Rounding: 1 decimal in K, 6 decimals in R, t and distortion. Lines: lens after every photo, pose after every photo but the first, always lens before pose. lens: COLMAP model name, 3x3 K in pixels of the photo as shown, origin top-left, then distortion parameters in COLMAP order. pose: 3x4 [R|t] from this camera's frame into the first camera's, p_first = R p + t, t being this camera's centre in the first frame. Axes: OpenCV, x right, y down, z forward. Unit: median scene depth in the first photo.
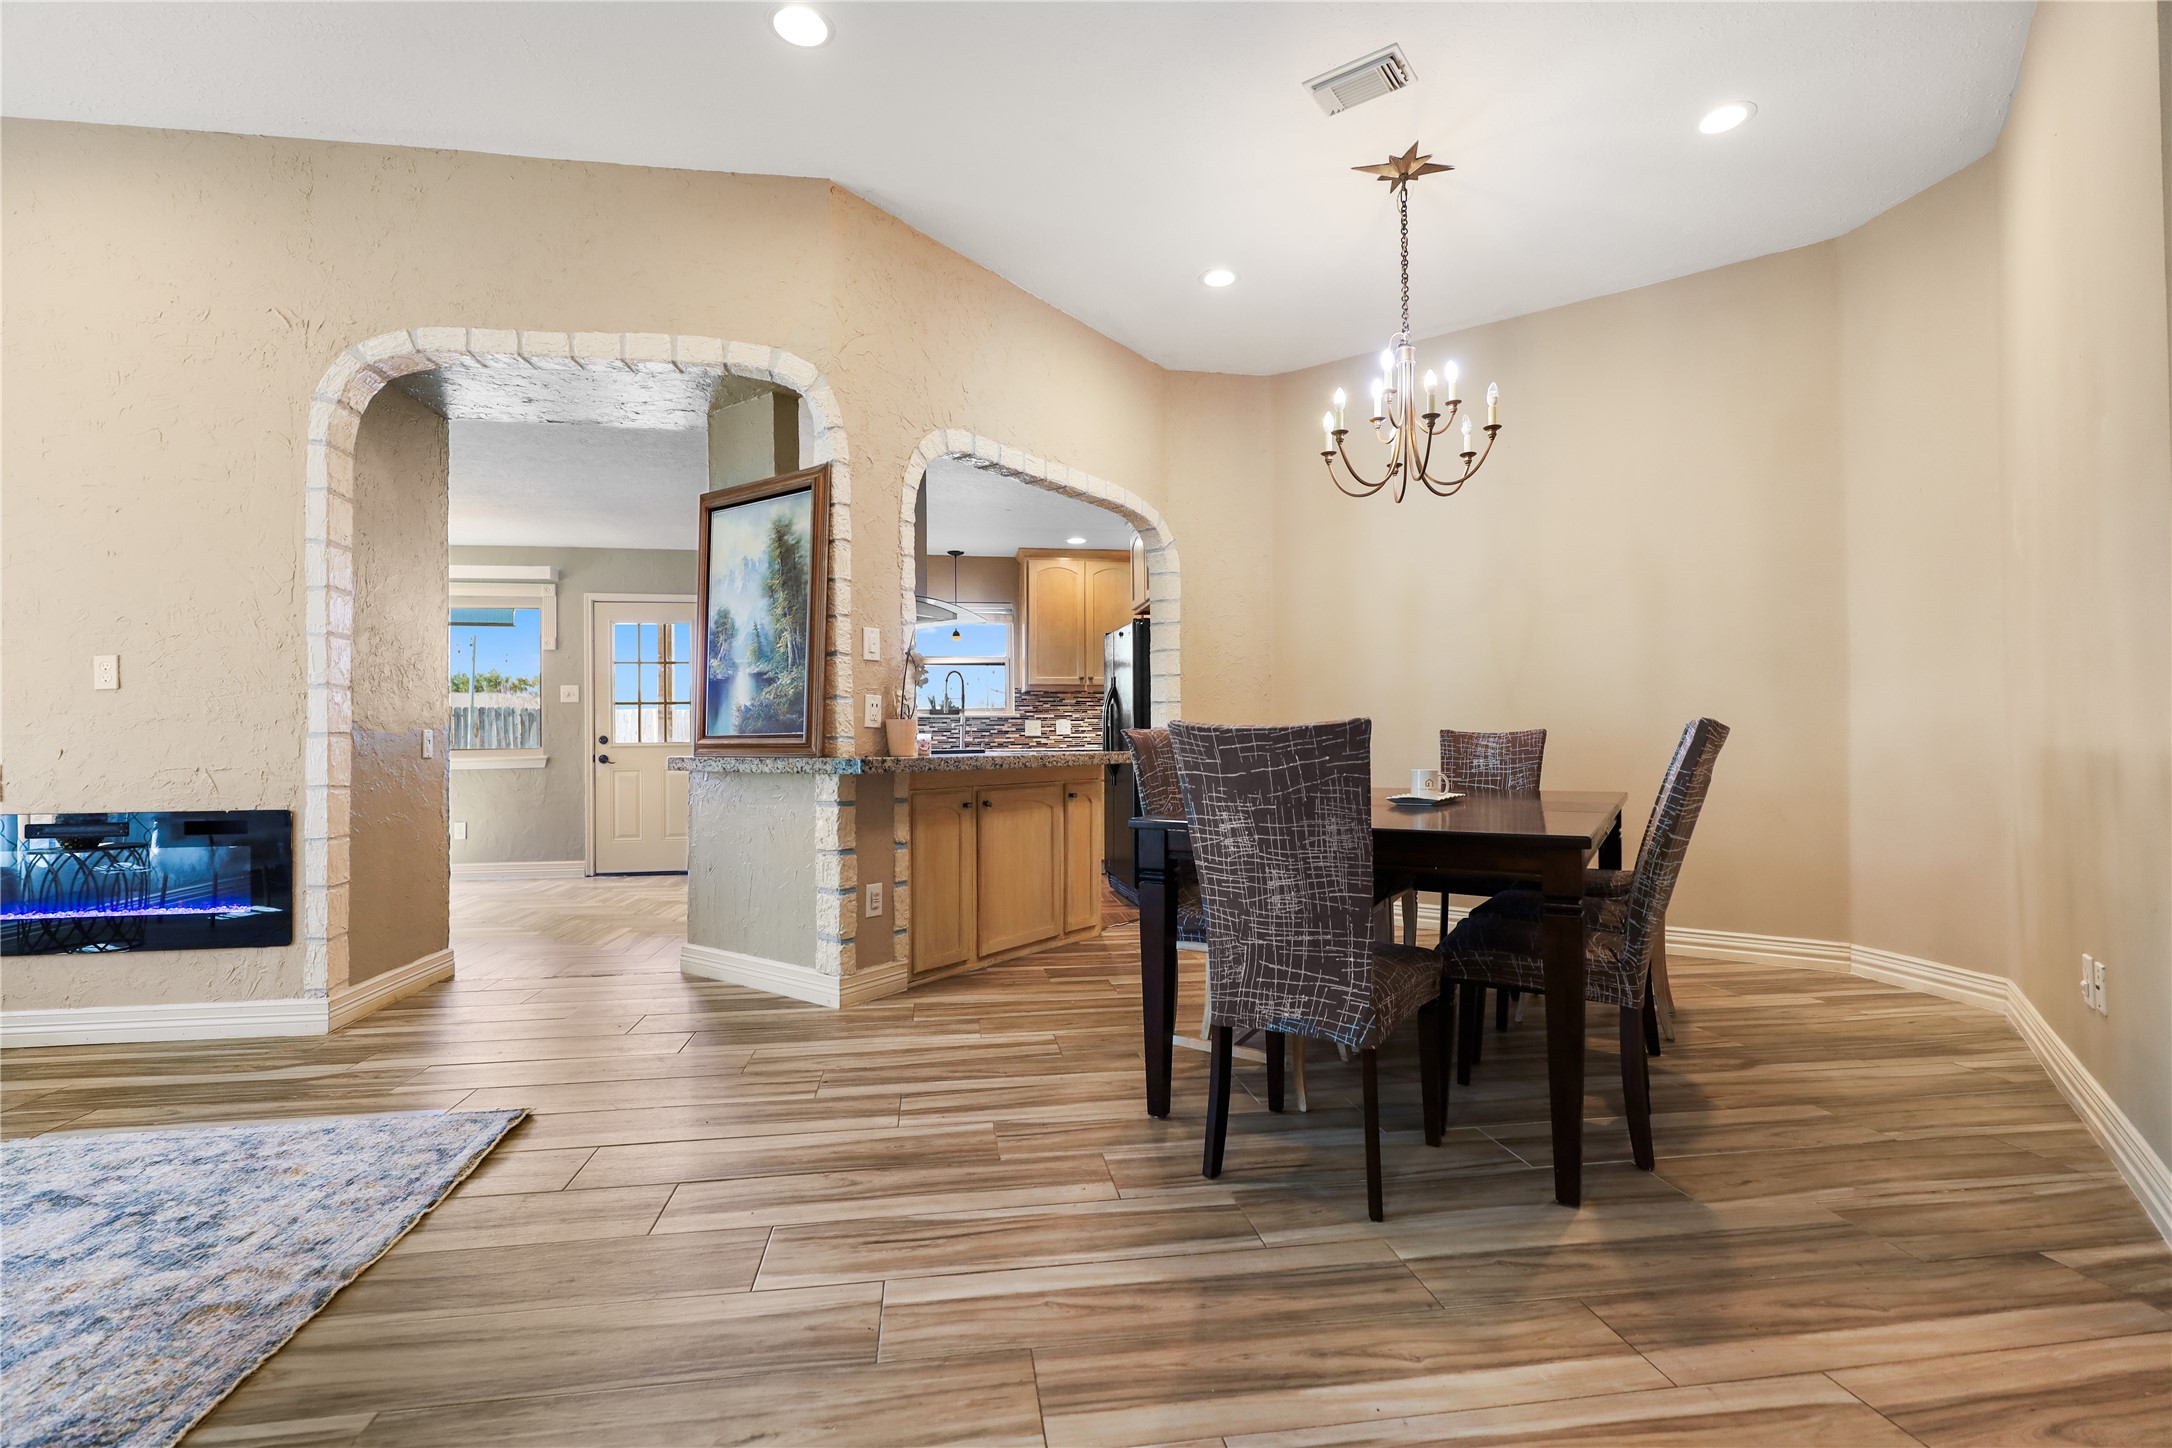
lens RADIAL K [[971.7, 0, 1074.4], [0, 971.7, 741.6], [0, 0, 1]] dist [0.000369, -0.000006]
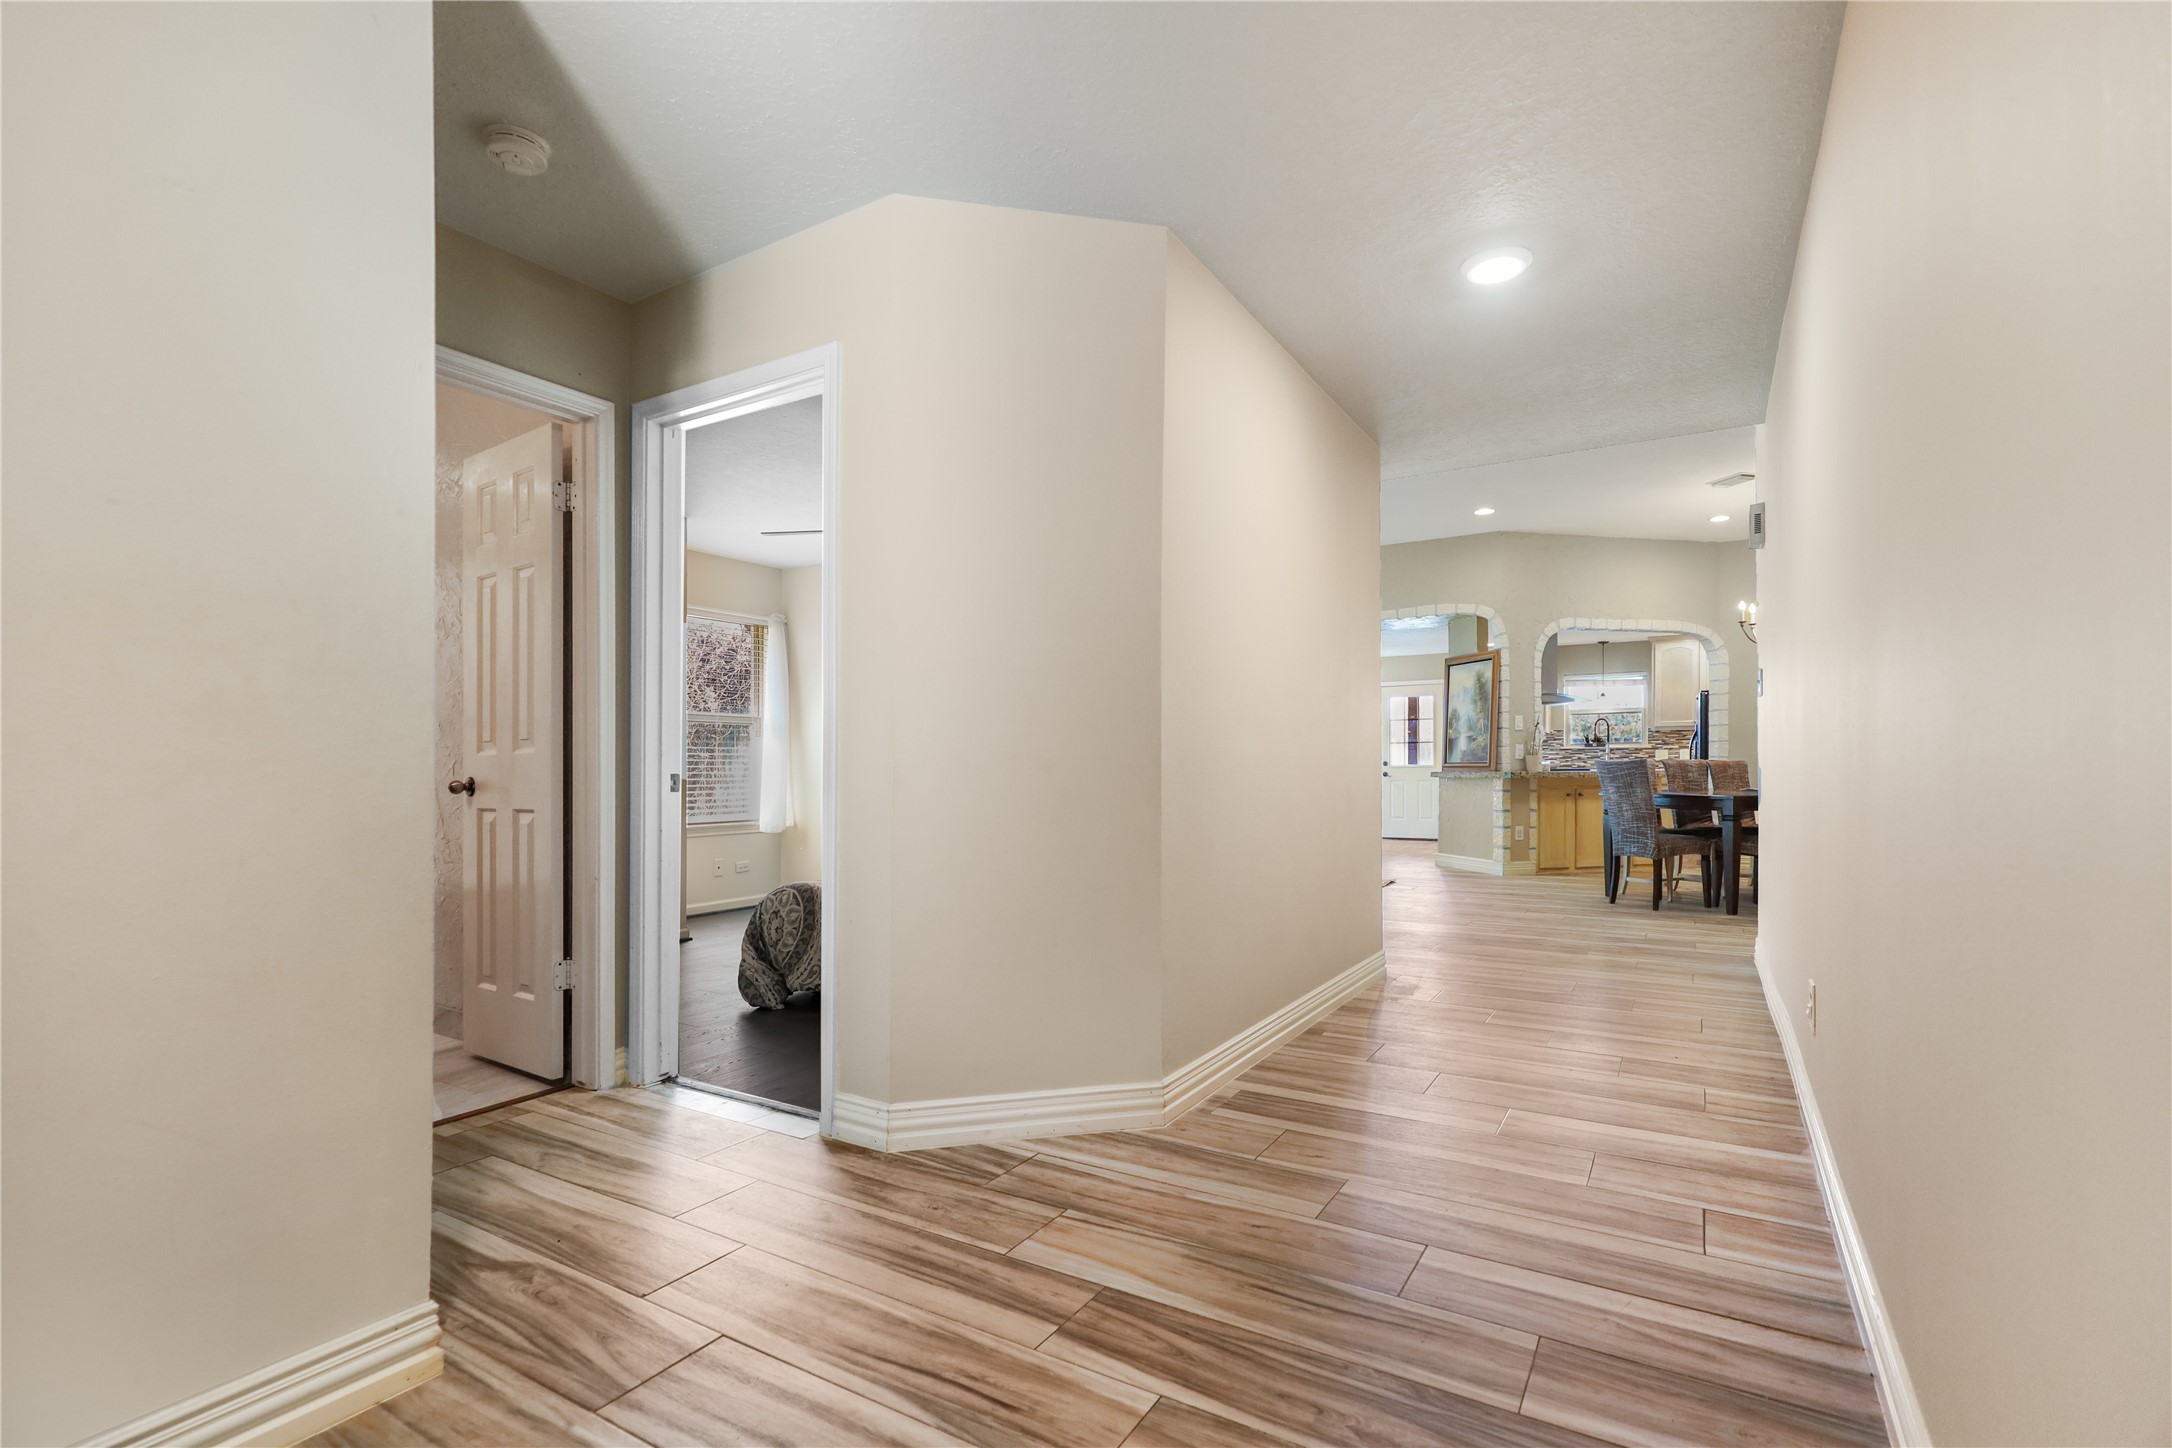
lens RADIAL K [[993.4, 0, 1089.4], [0, 993.4, 778.9], [0, 0, 1]] dist [-0.000553, -0.000223]
pose [[0.770176, 0.009142, -0.637766, 0.555802], [0.001001, 0.999879, 0.015542, -0.004554], [0.637831, -0.012608, 0.770073, -1.599191]]
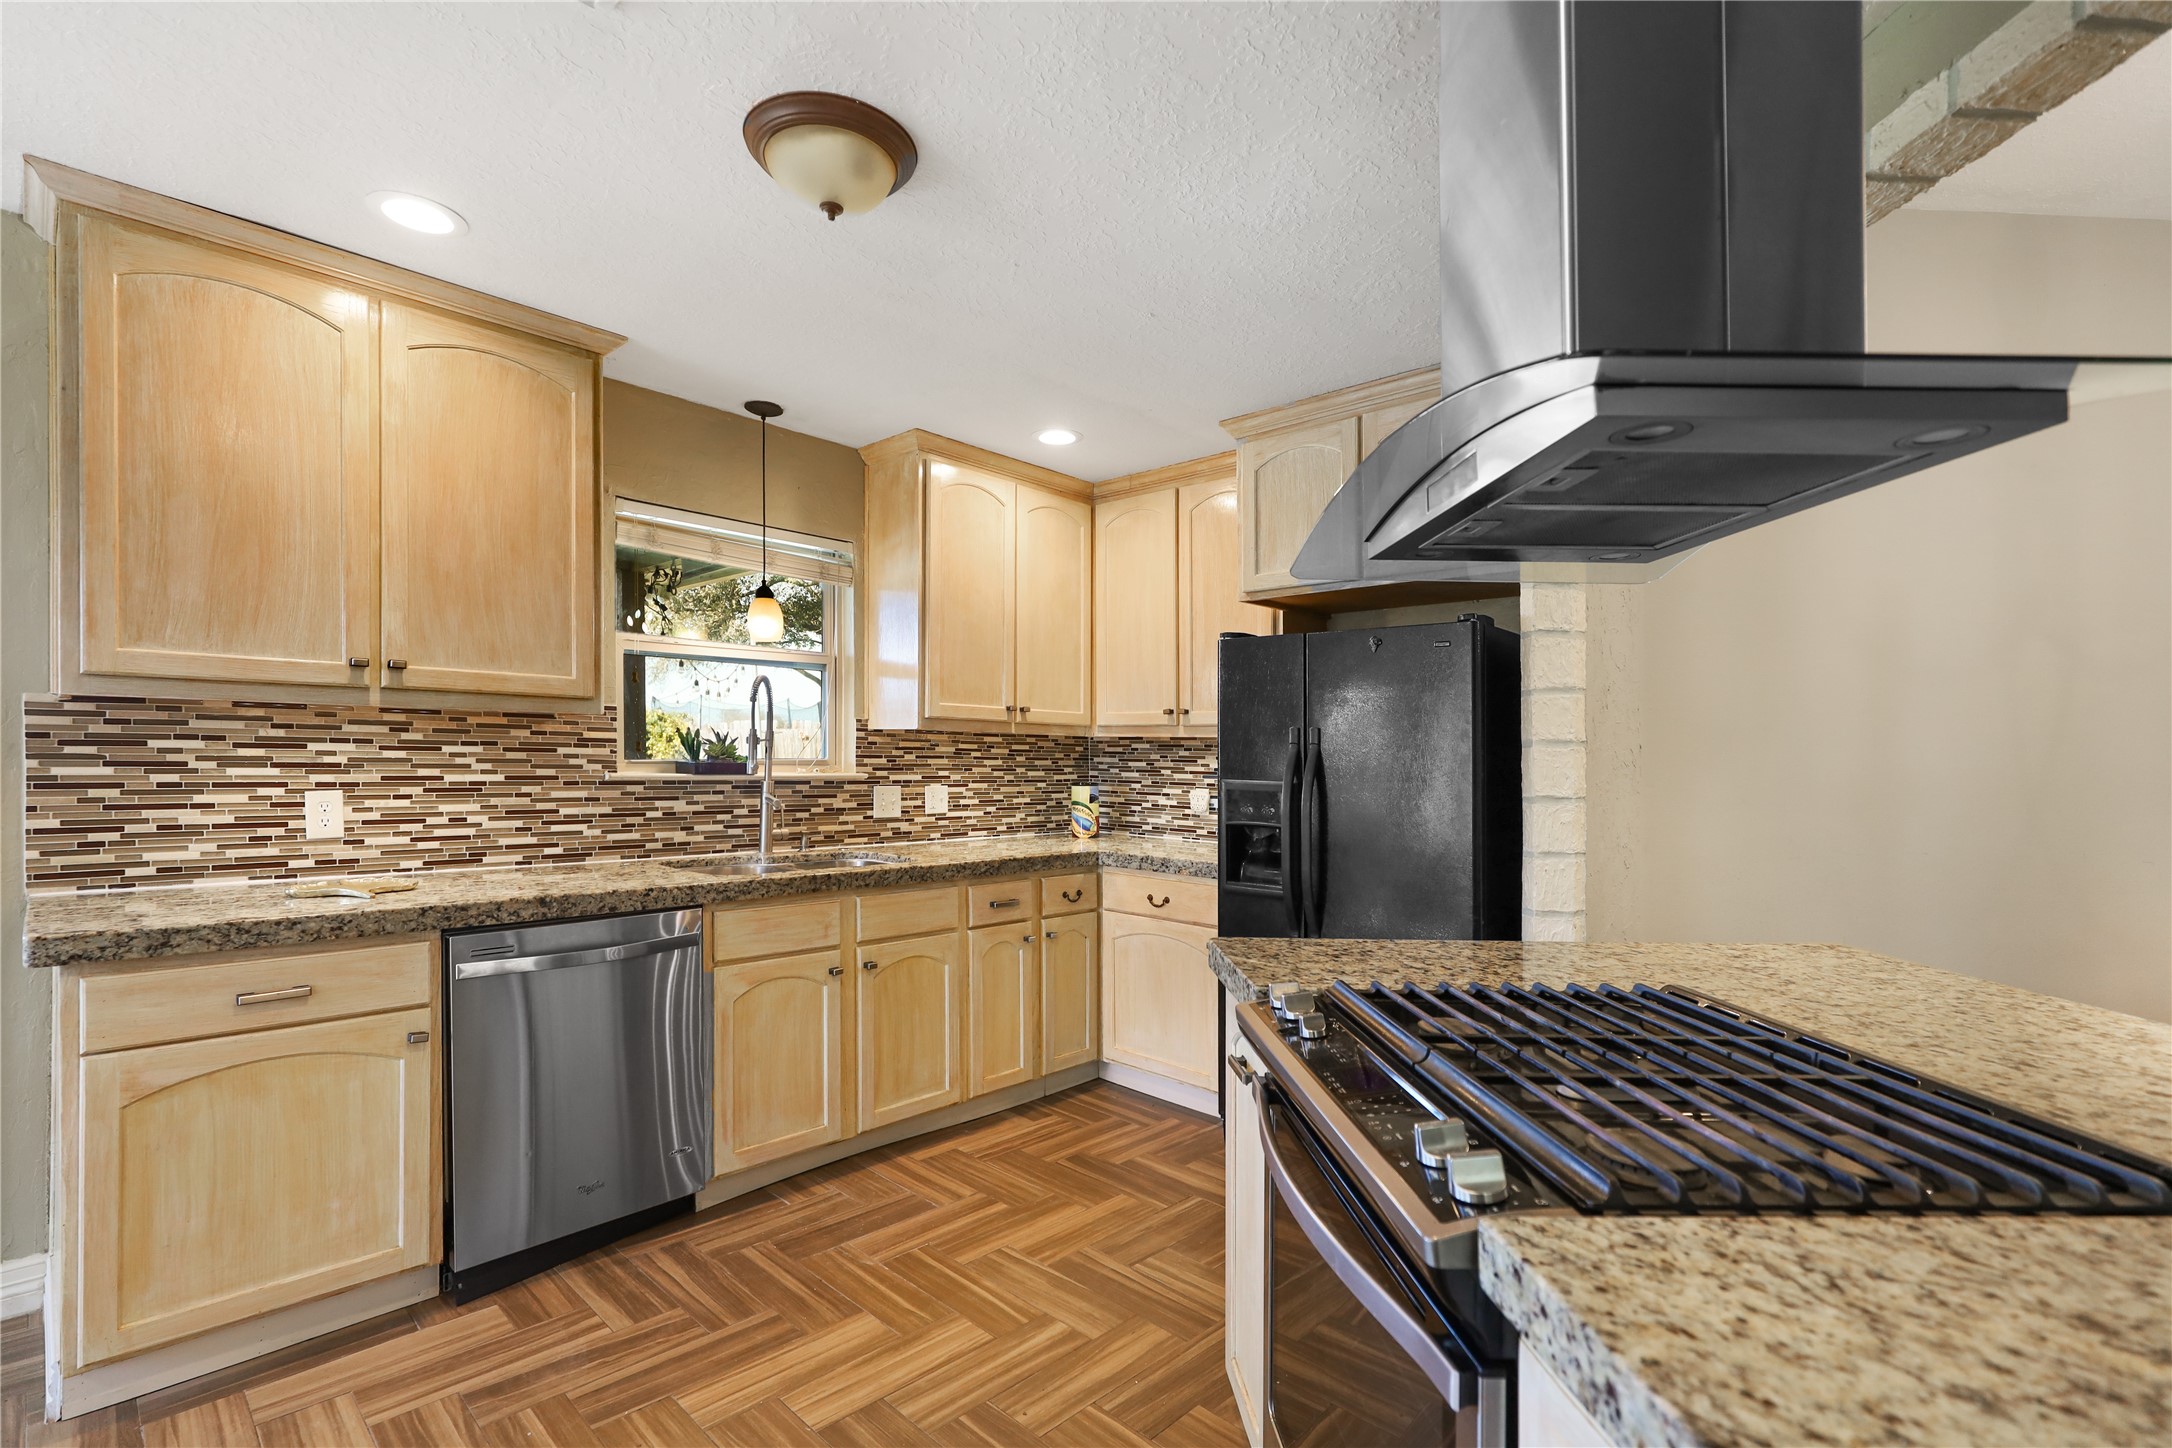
lens RADIAL K [[993.4, 0, 1089.4], [0, 993.4, 778.9], [0, 0, 1]] dist [-0.000553, -0.000223]
pose [[0.793926, 0.010562, 0.607922, -0.594749], [-0.031516, 0.999220, 0.023799, -0.090364], [-0.607197, -0.038053, 0.793640, 1.180559]]
